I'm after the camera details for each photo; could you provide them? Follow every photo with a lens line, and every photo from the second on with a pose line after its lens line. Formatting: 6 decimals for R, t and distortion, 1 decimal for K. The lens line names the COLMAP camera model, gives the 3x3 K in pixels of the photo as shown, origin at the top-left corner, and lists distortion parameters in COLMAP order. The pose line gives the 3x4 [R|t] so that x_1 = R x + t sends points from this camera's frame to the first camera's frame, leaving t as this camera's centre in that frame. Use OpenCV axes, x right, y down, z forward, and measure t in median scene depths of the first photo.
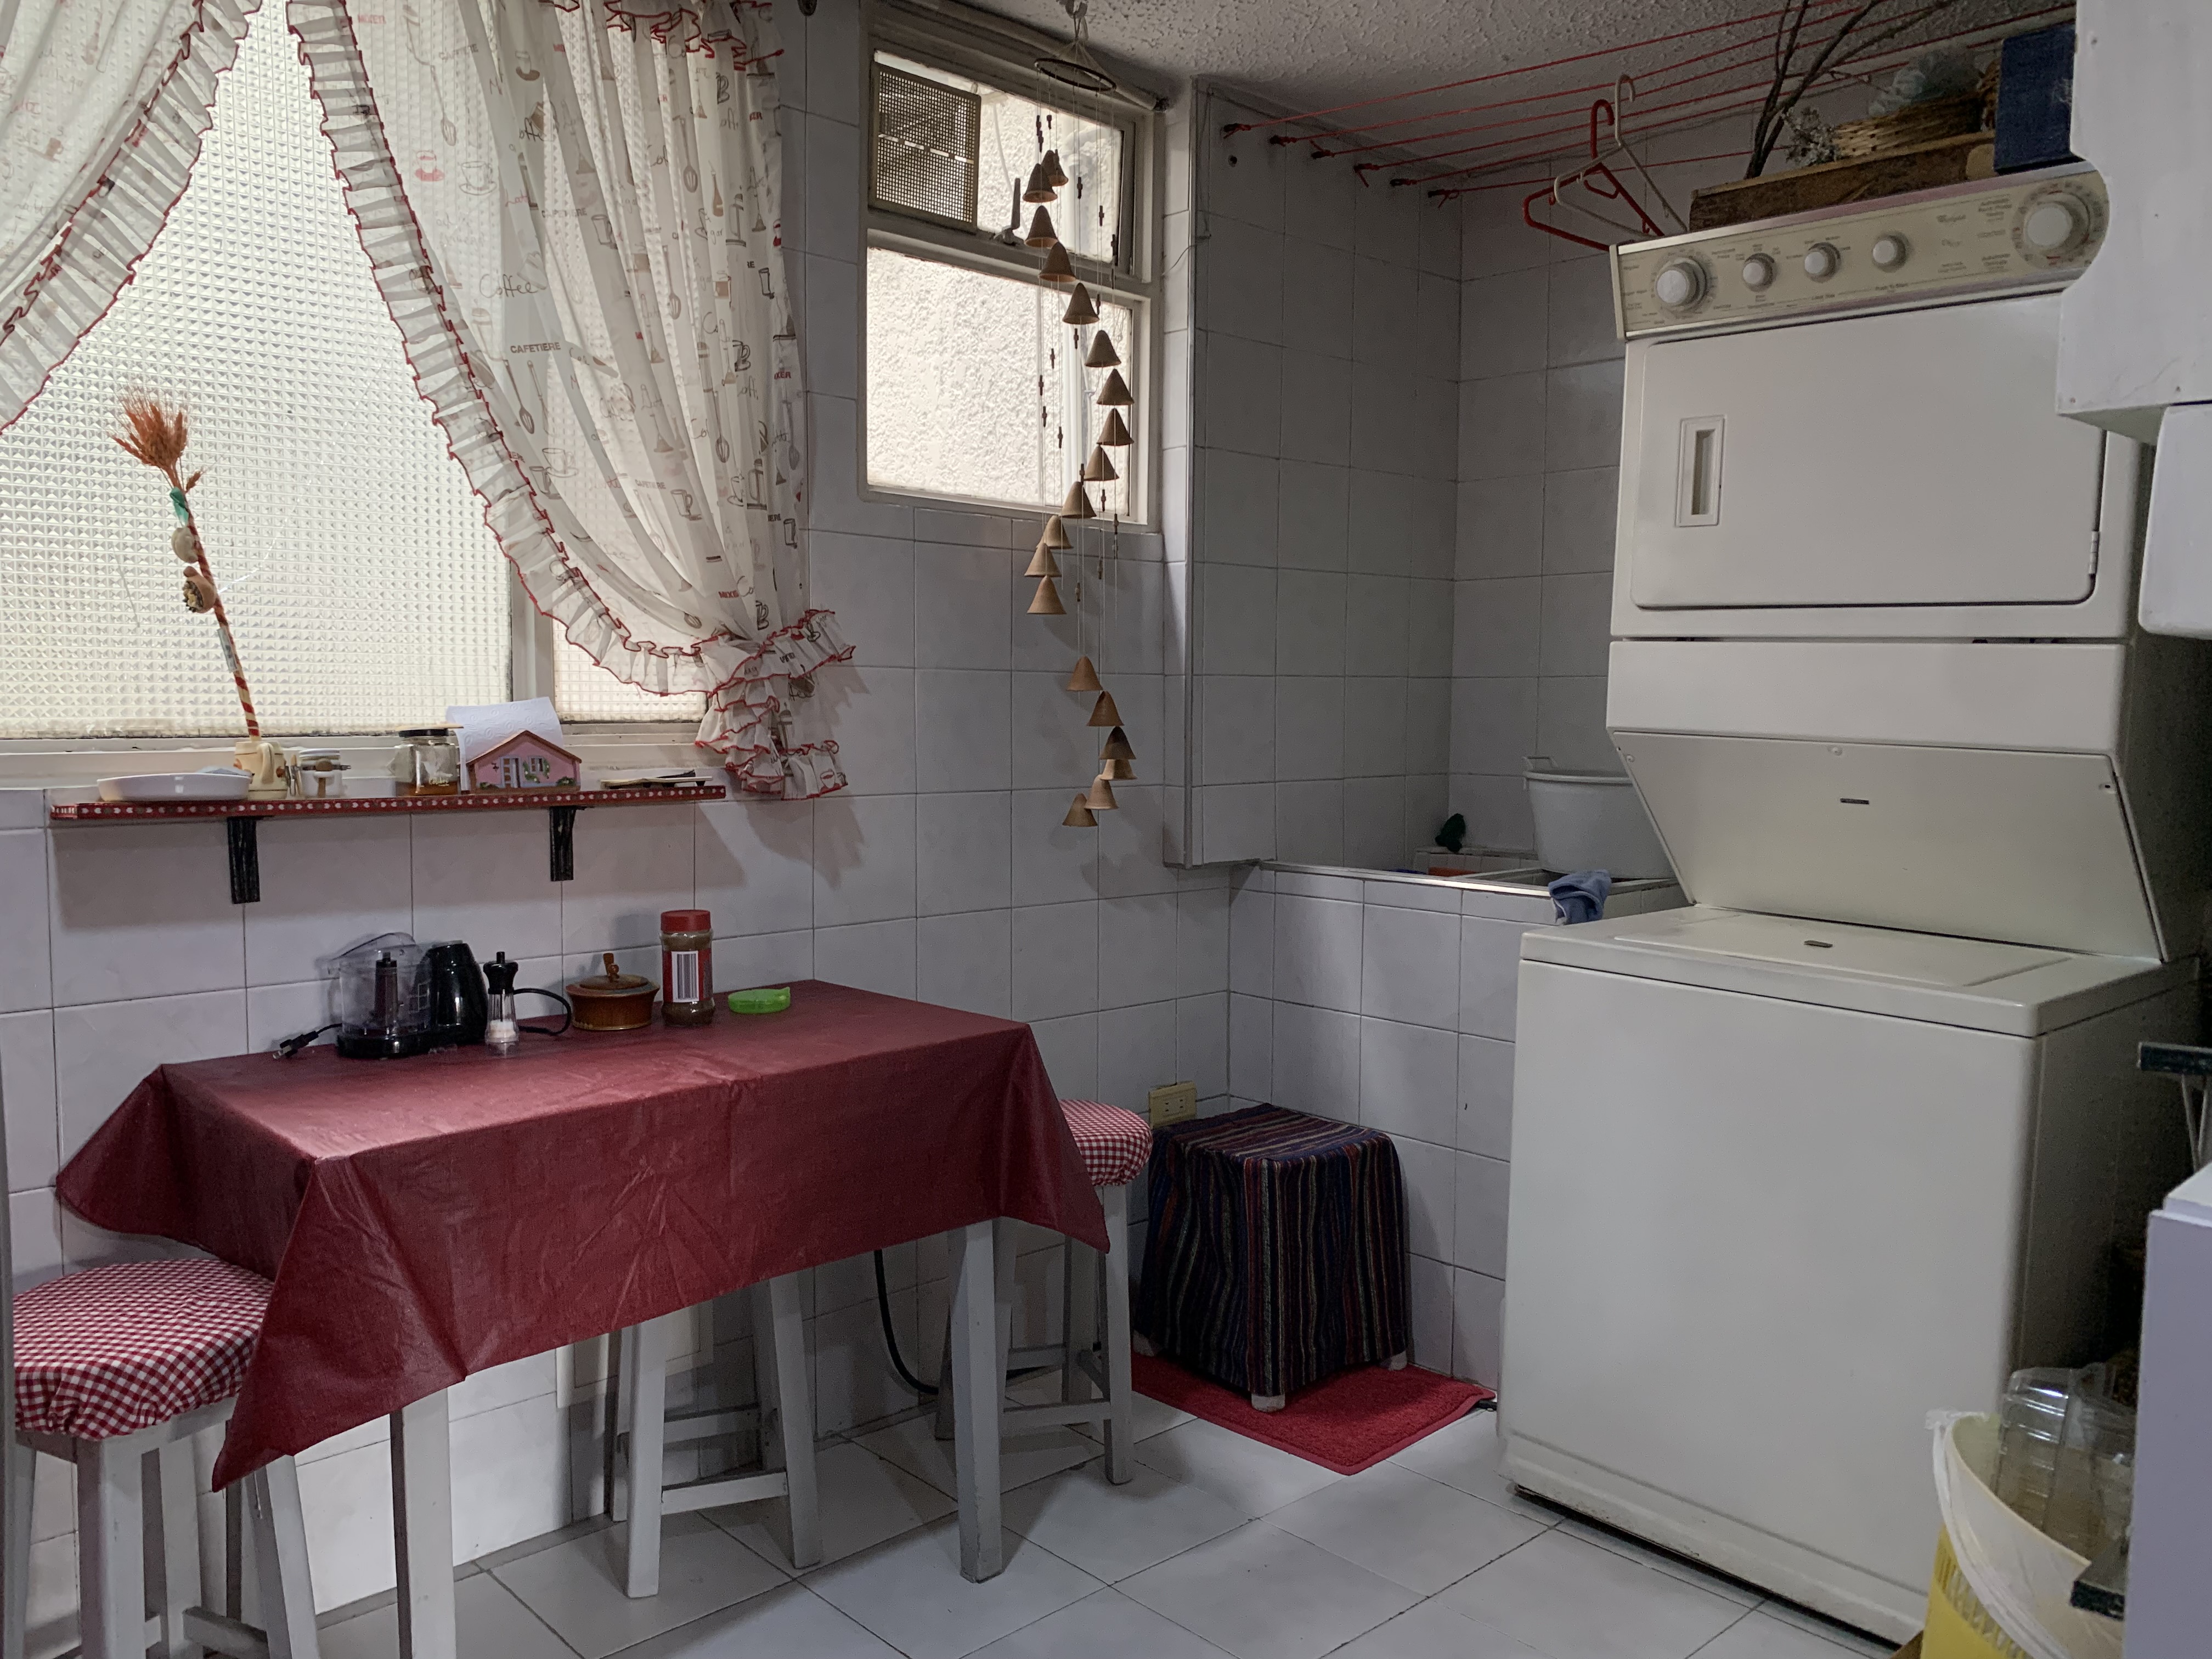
lens RADIAL K [[1683.1, 0, 1098.9], [0, 1683.1, 836.7], [0, 0, 1]] dist [0.030855, -0.047529]
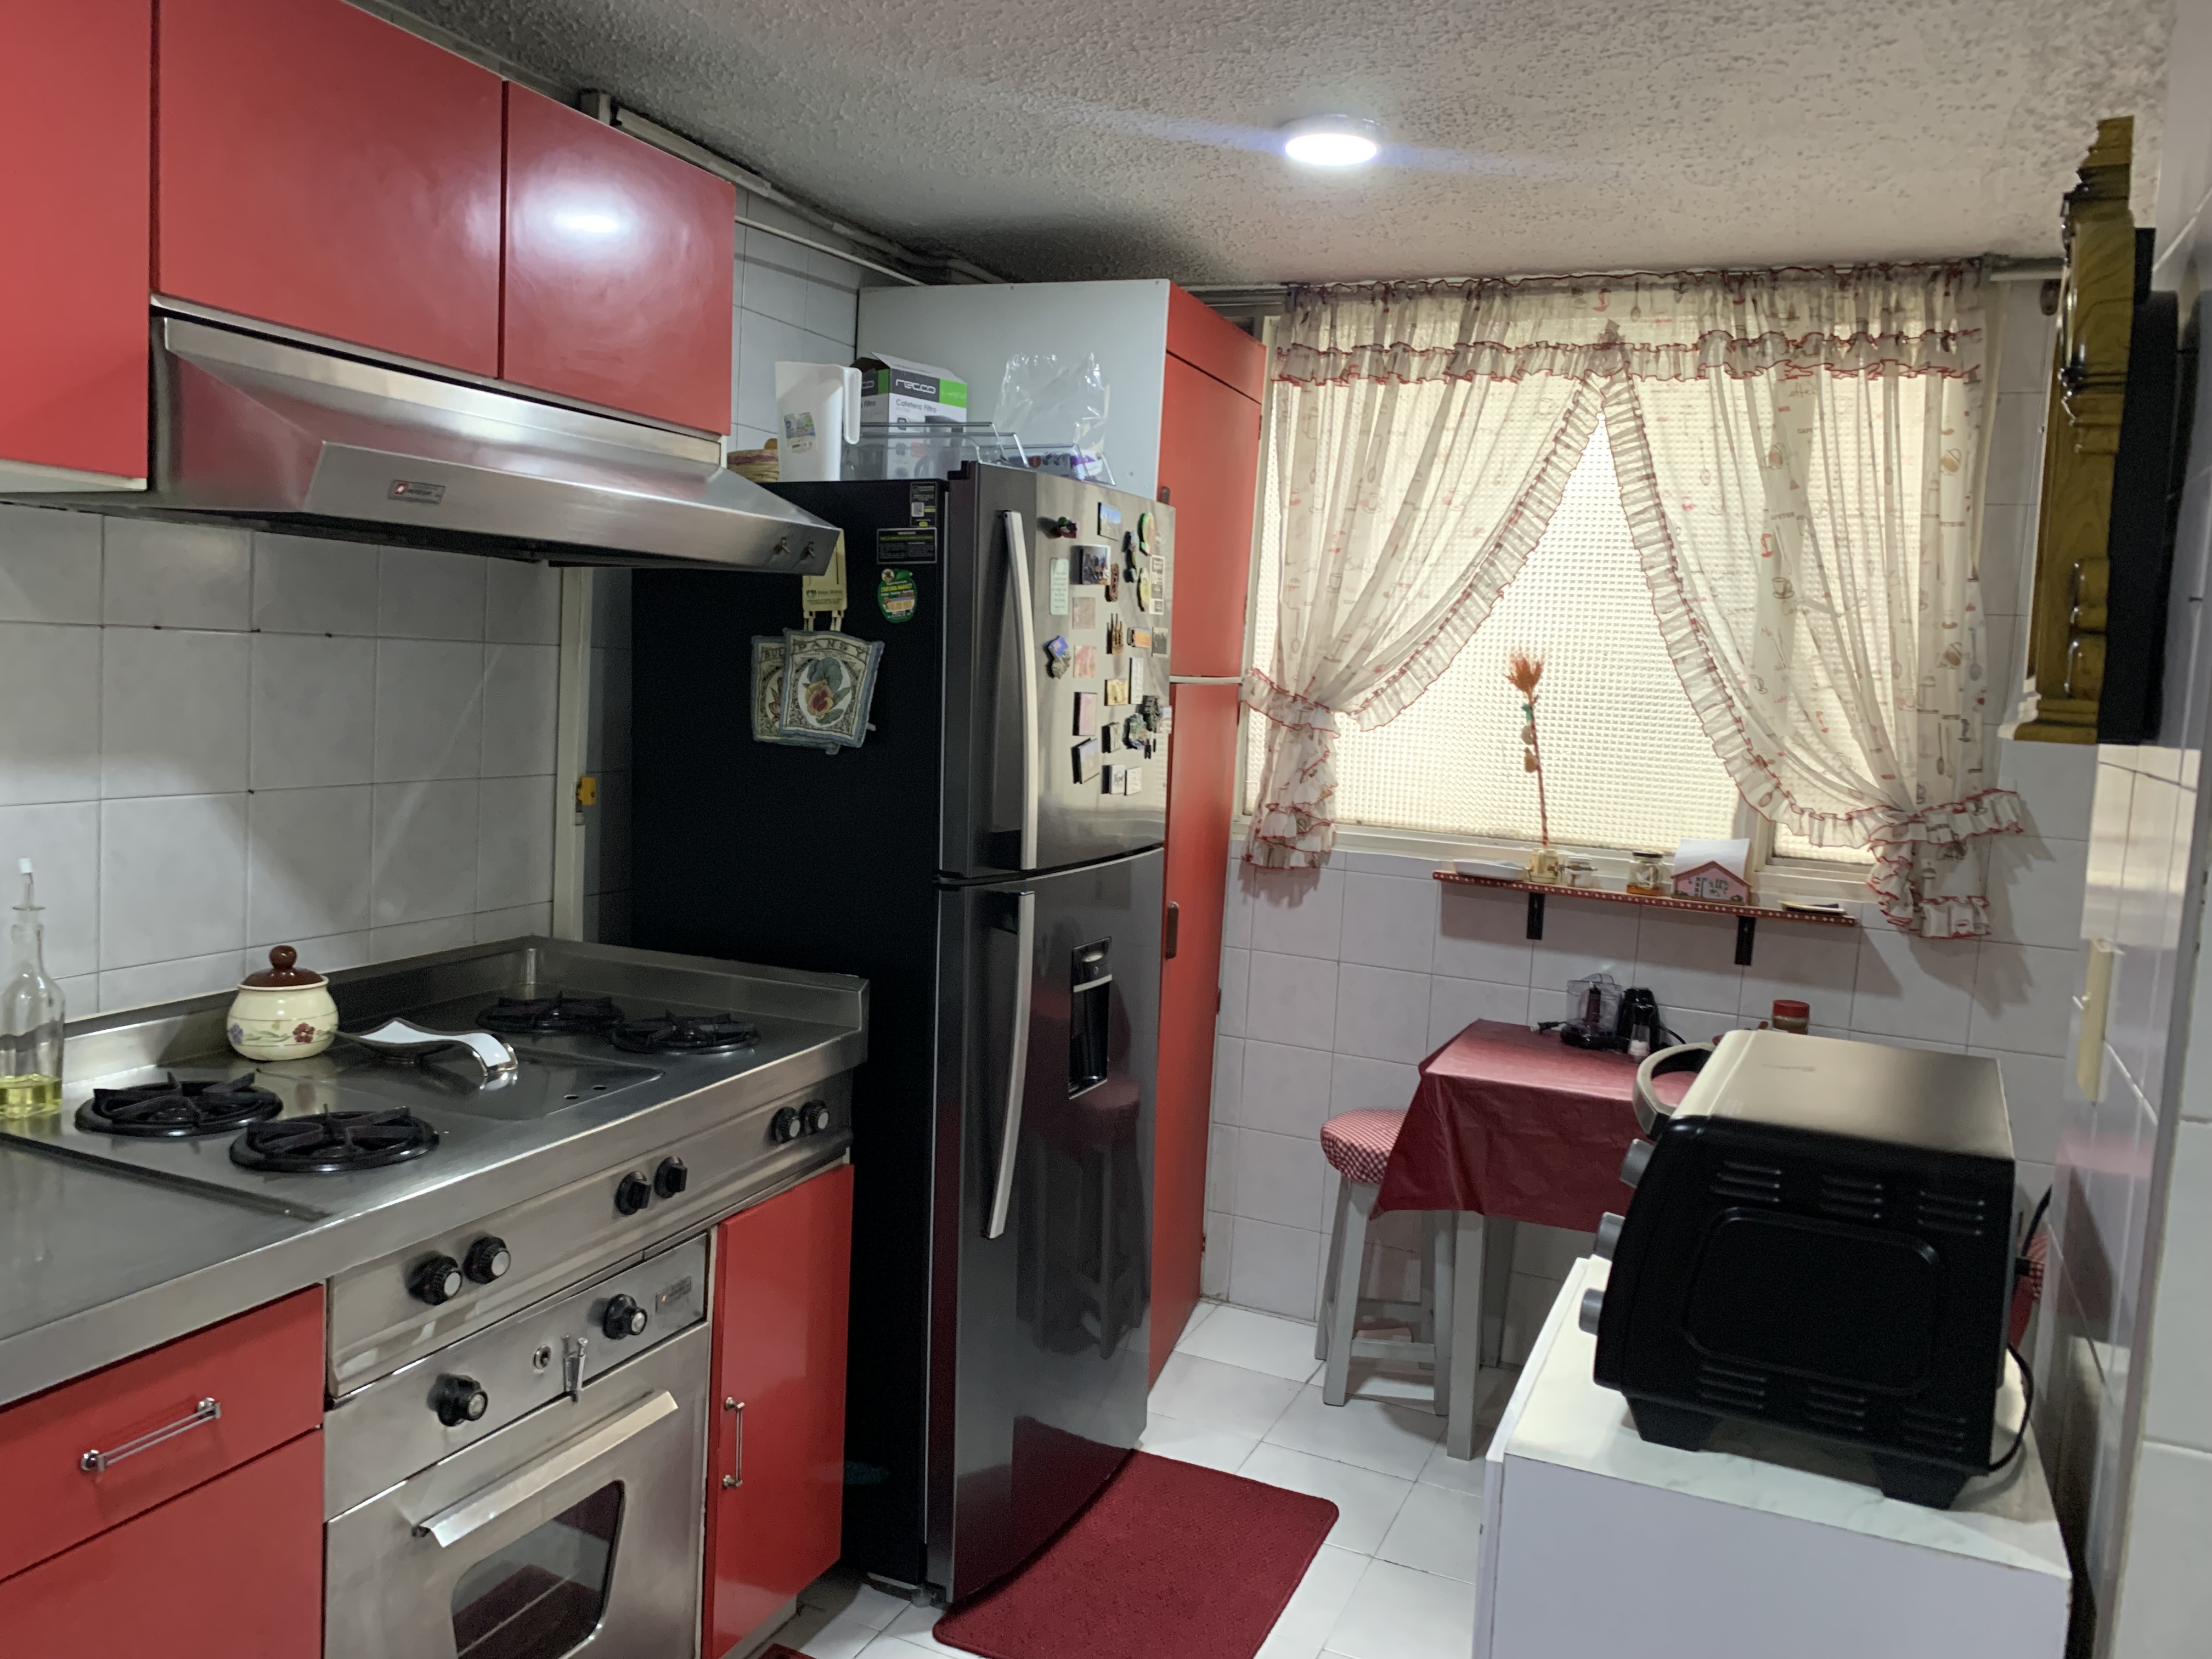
lens RADIAL K [[1683.1, 0, 1100.9], [0, 1683.1, 820.7], [0, 0, 1]] dist [0.030855, -0.047529]
pose [[0.403505, 0.105805, -0.908839, 0.826356], [-0.132840, 0.989542, 0.056221, -0.113375], [0.905283, 0.098045, 0.413340, -0.120368]]
